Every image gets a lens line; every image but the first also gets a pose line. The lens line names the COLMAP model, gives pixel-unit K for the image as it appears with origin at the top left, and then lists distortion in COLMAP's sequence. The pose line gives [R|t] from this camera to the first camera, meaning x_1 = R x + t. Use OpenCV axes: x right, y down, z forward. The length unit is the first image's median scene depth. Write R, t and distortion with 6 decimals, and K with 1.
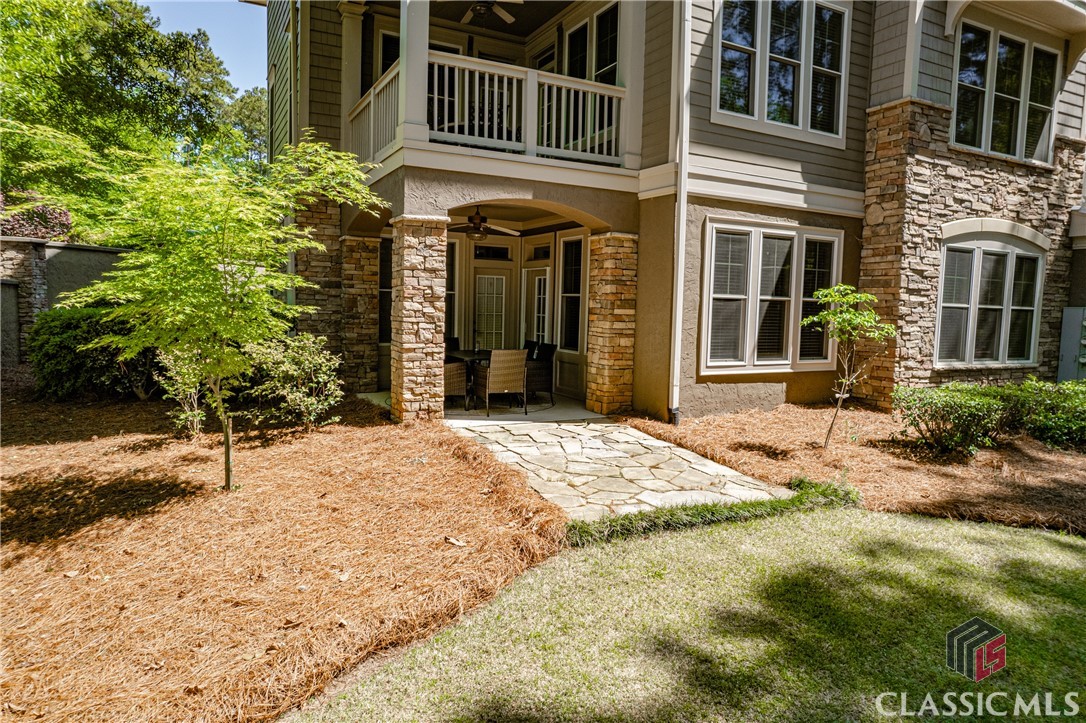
lens RADIAL K [[709.9, 0, 543.0], [0, 709.9, 361.5], [0, 0, 1]] dist [-0.089613, 0.072145]
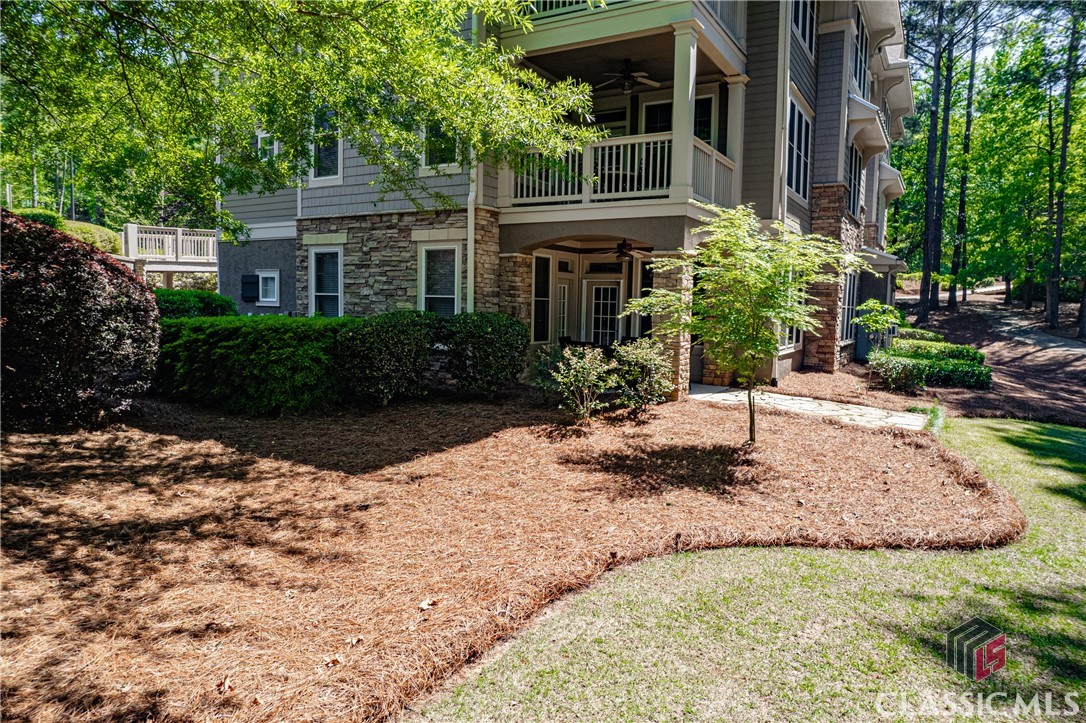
lens RADIAL K [[709.9, 0, 543.0], [0, 709.9, 361.5], [0, 0, 1]] dist [-0.089613, 0.072145]
pose [[0.842526, -0.053269, 0.536015, -1.014106], [0.045403, 0.998580, 0.027873, -0.033384], [-0.536738, 0.000853, 0.843748, -0.023728]]
